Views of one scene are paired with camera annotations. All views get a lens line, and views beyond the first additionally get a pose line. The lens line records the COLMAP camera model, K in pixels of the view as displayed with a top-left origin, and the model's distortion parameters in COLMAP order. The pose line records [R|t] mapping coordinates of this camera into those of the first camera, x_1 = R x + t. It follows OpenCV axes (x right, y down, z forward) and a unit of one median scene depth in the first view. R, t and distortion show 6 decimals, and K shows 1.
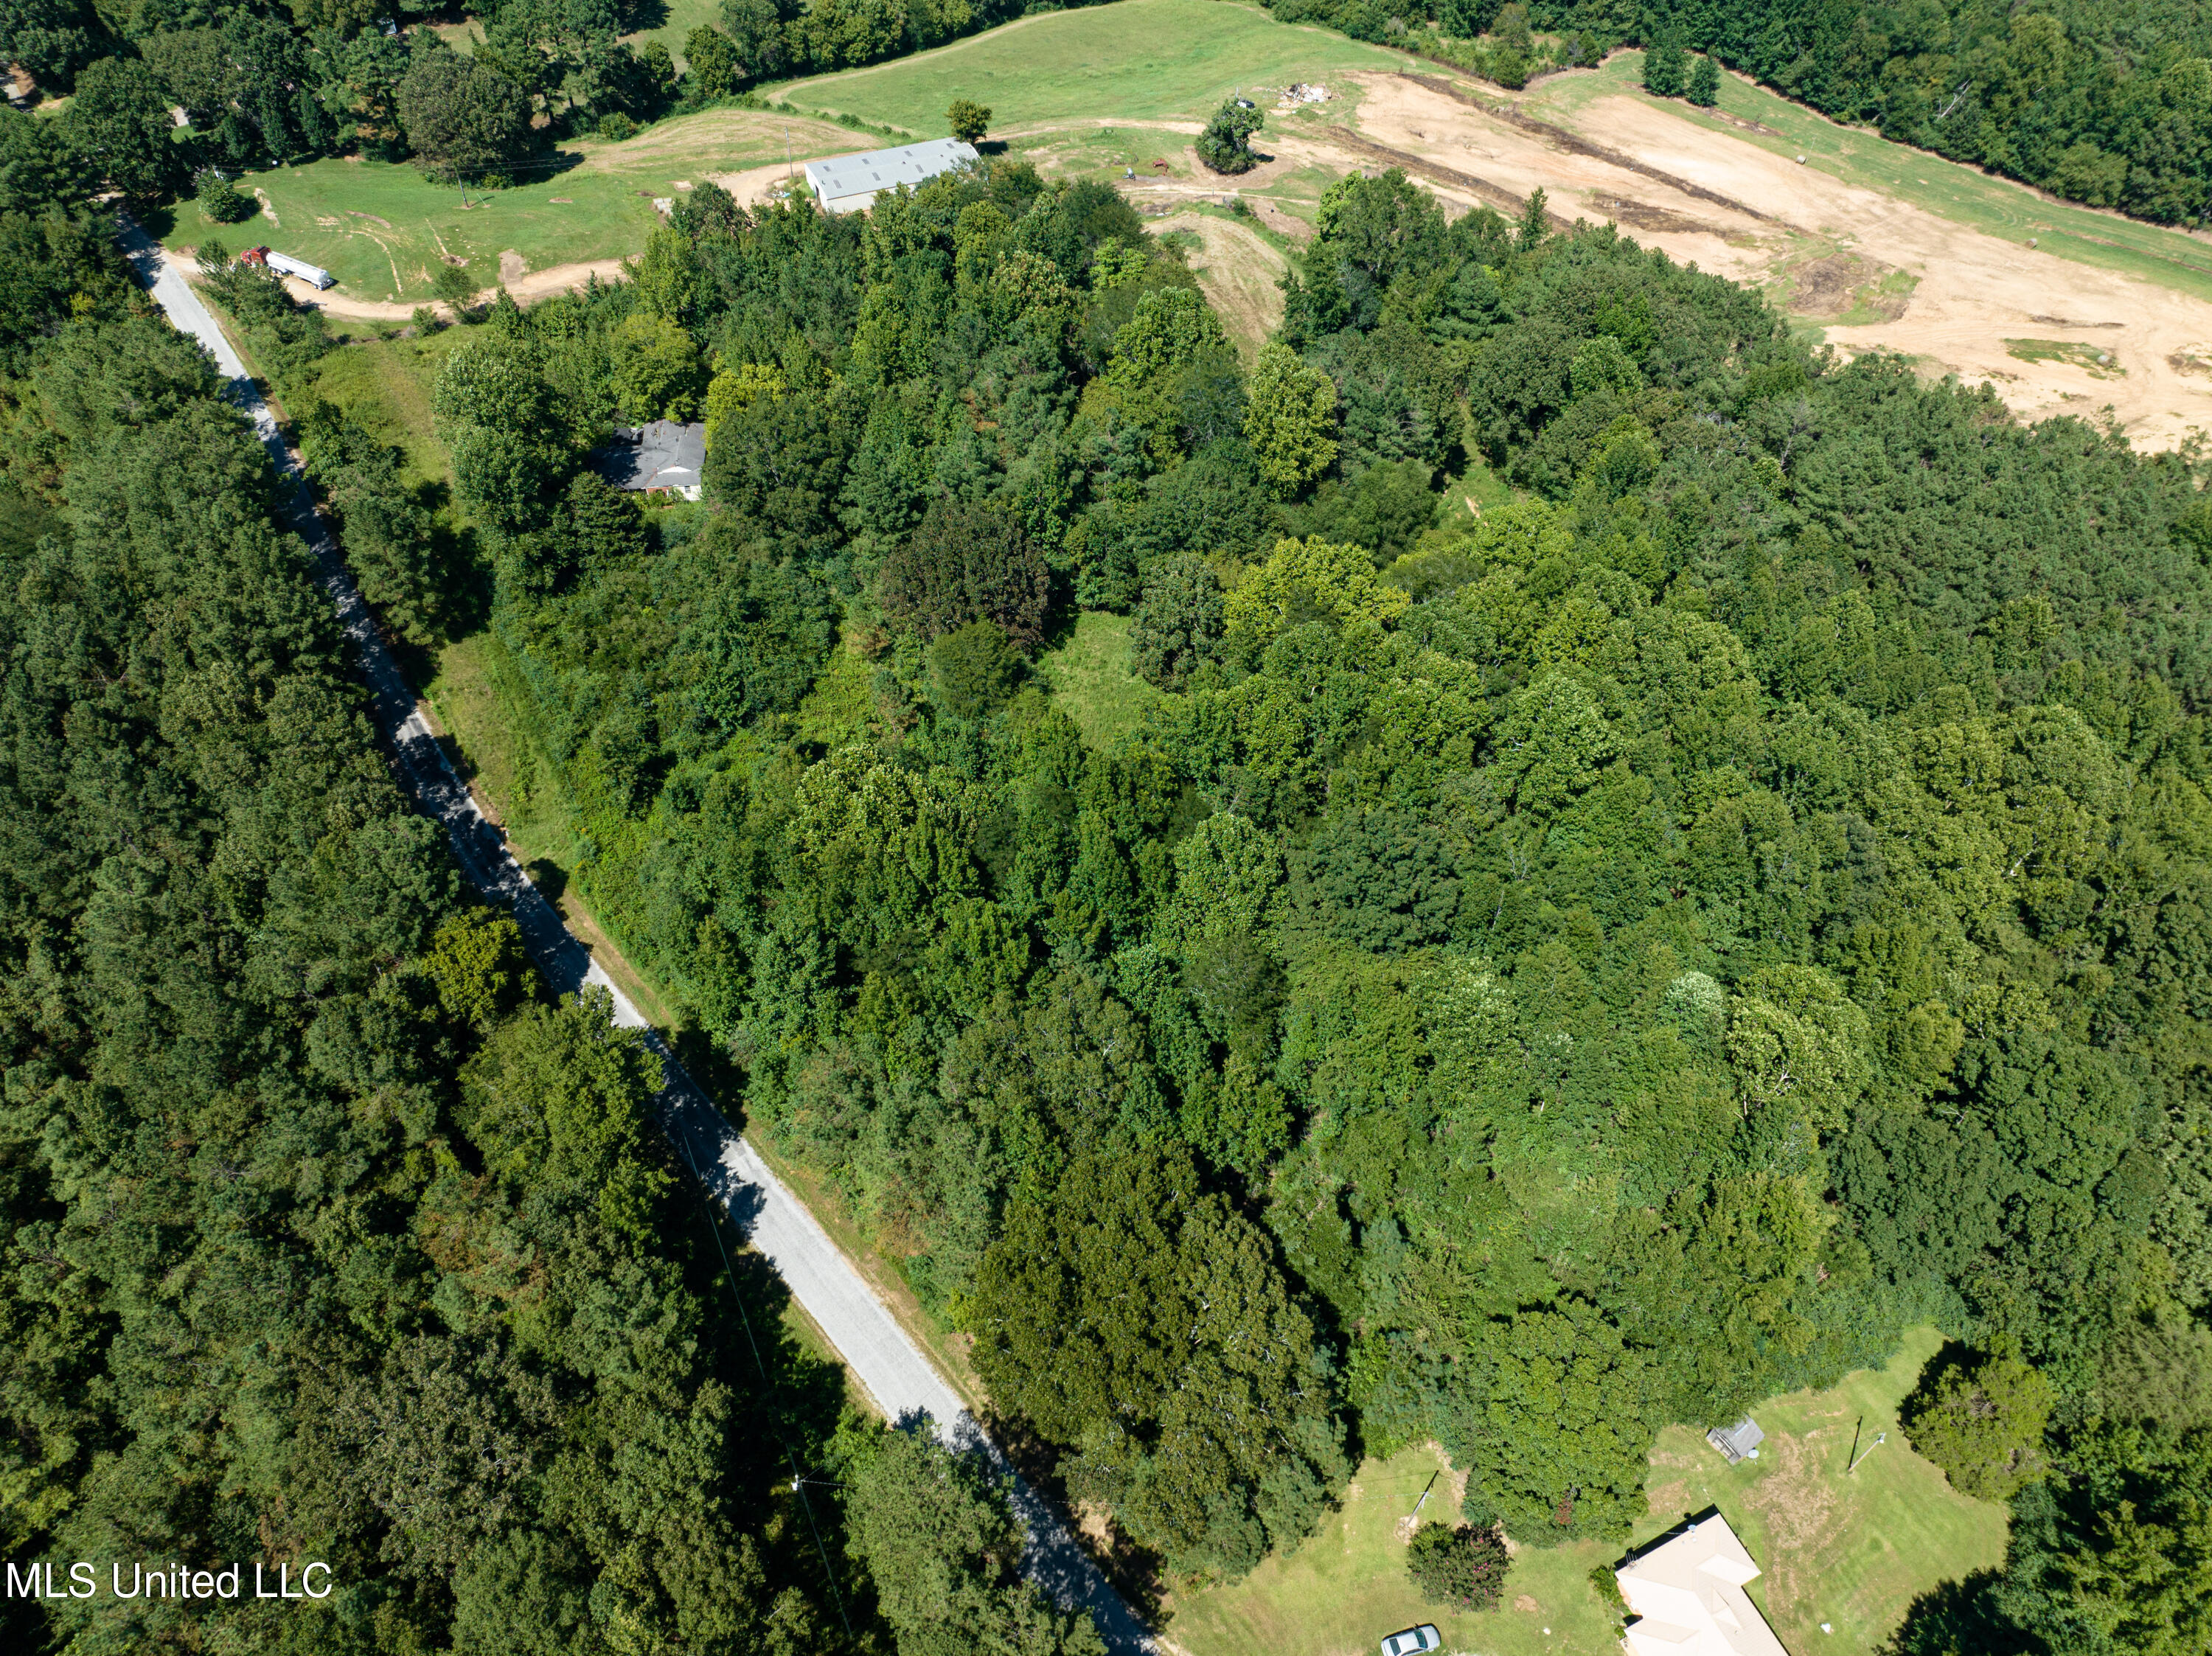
lens RADIAL K [[1562.1, 0, 1116.0], [0, 1562.1, 824.8], [0, 0, 1]] dist [-0.033340, -0.004177]
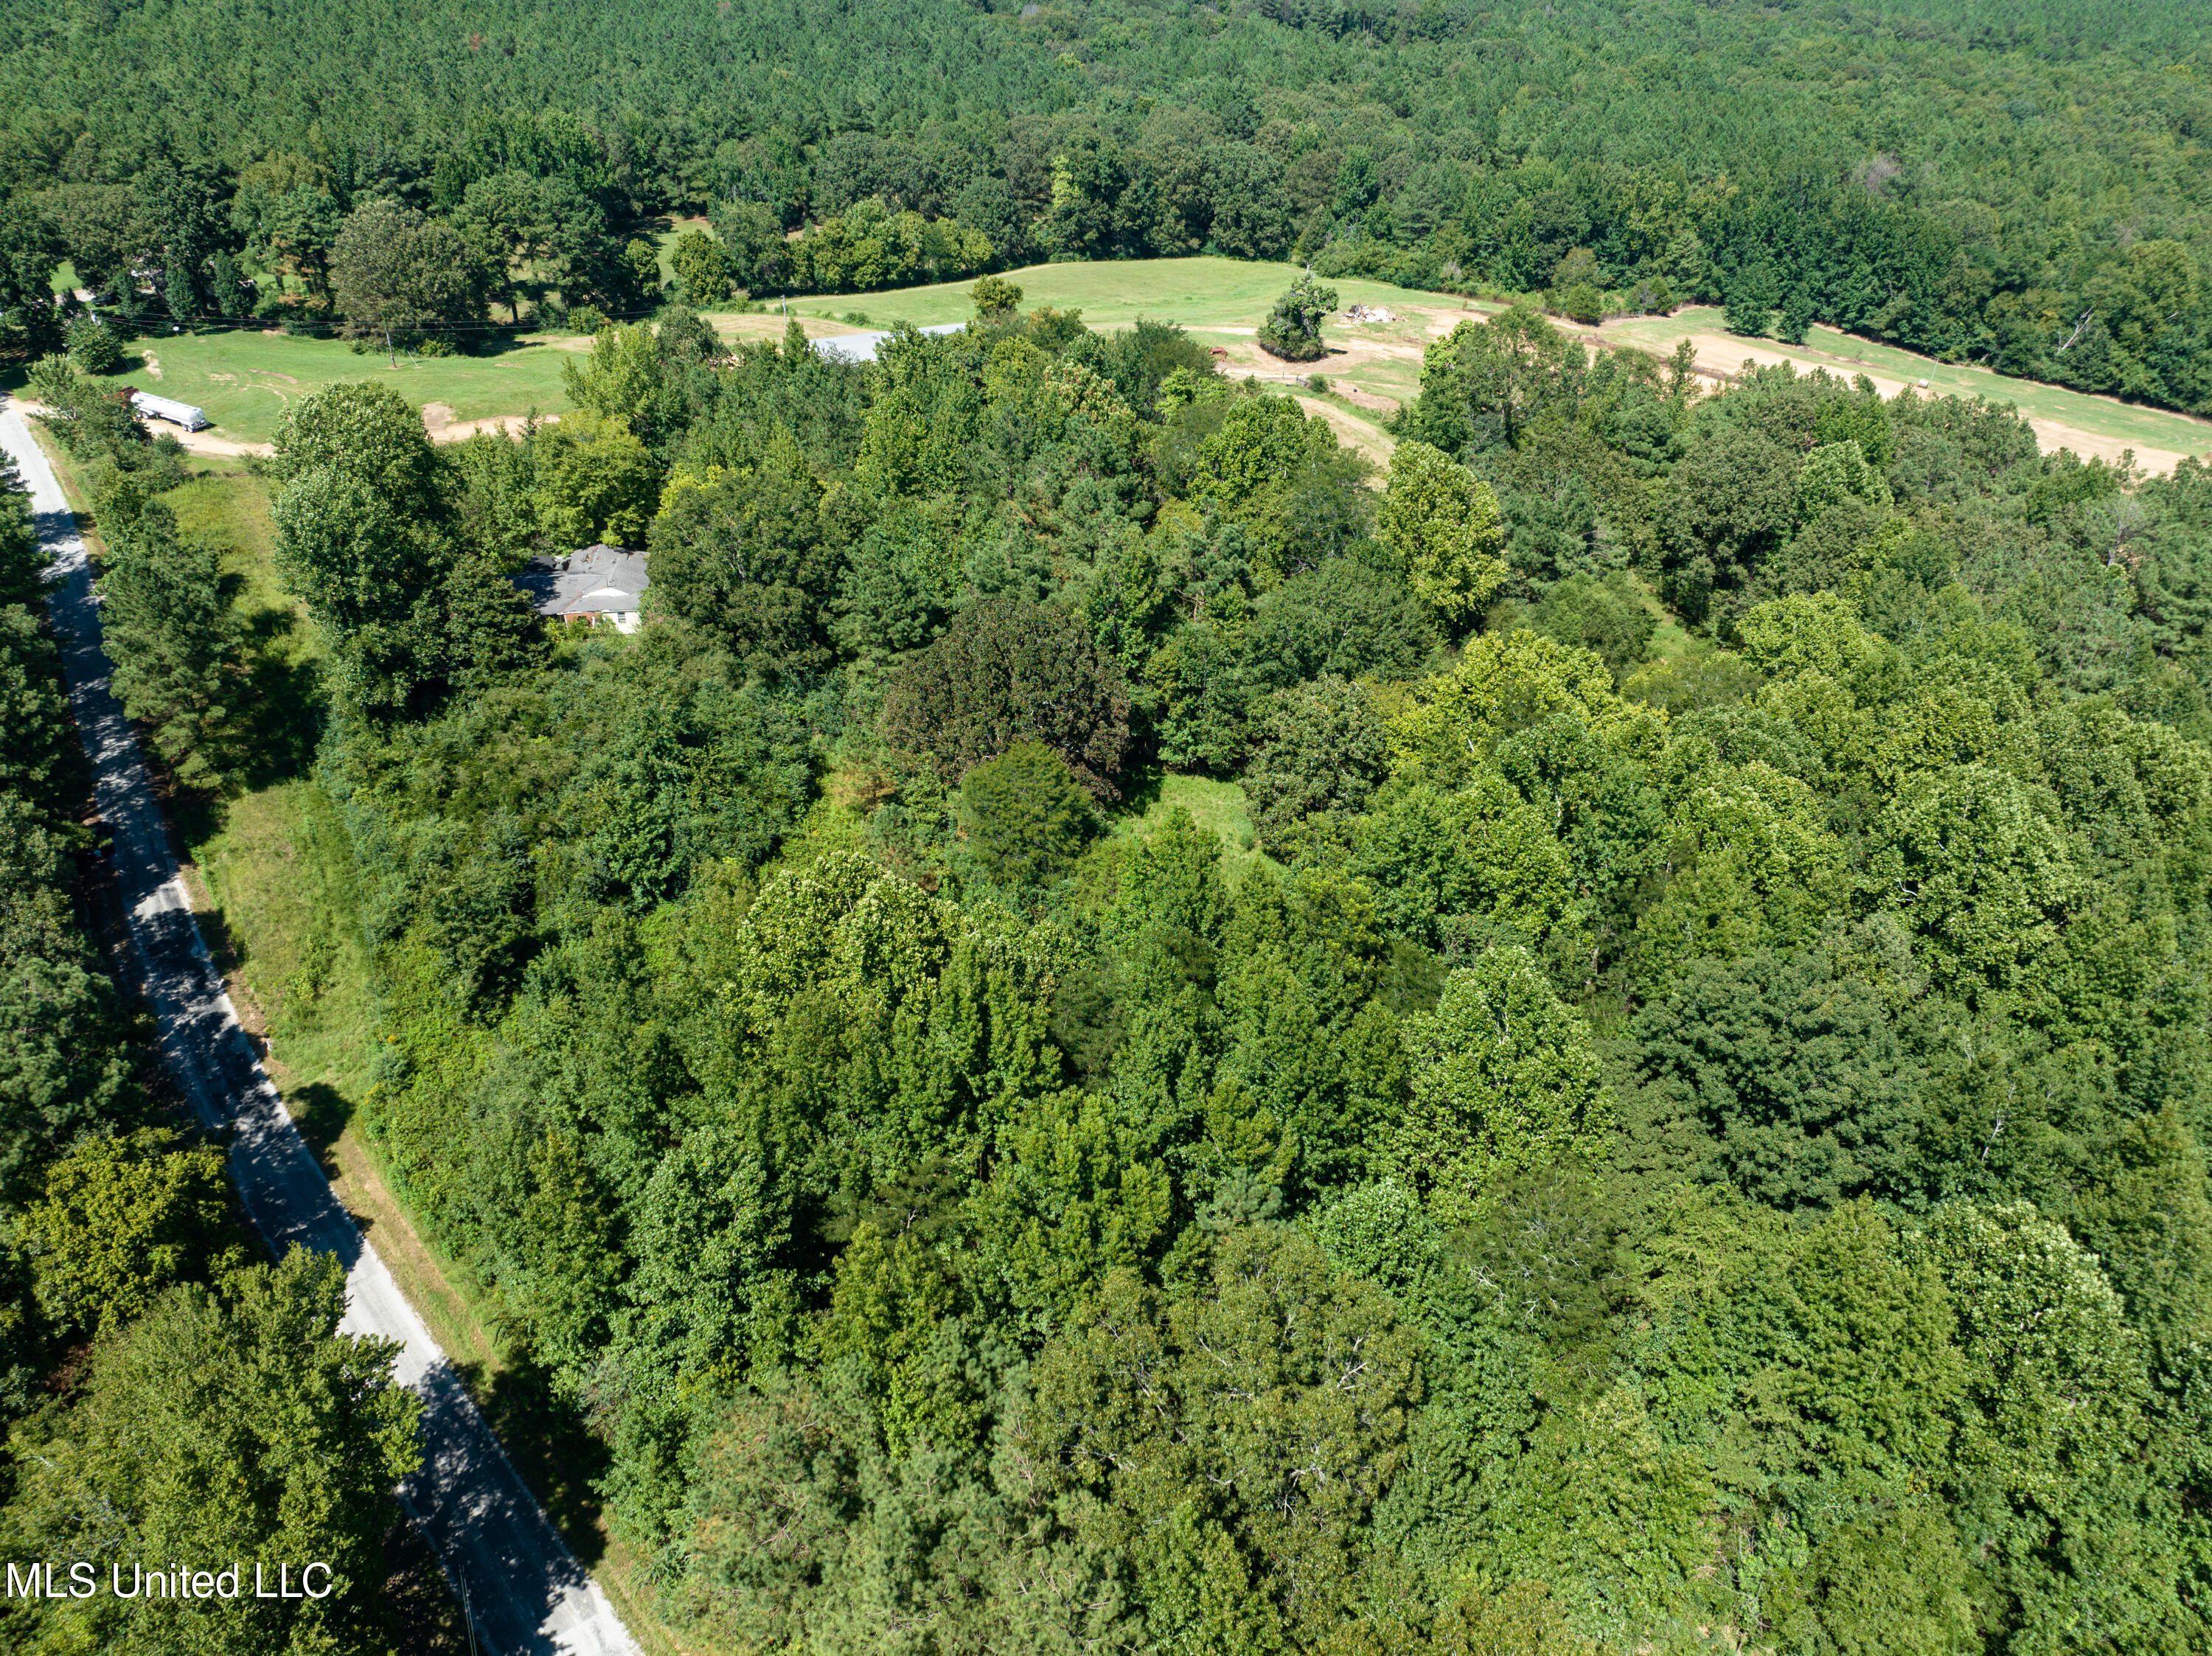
lens RADIAL K [[1562.1, 0, 1116.0], [0, 1562.1, 824.8], [0, 0, 1]] dist [-0.033340, -0.004177]
pose [[0.999861, 0.004261, 0.016110, -0.062347], [-0.000044, 0.967423, -0.253165, 0.071719], [-0.016664, 0.253130, 0.967289, 0.358114]]
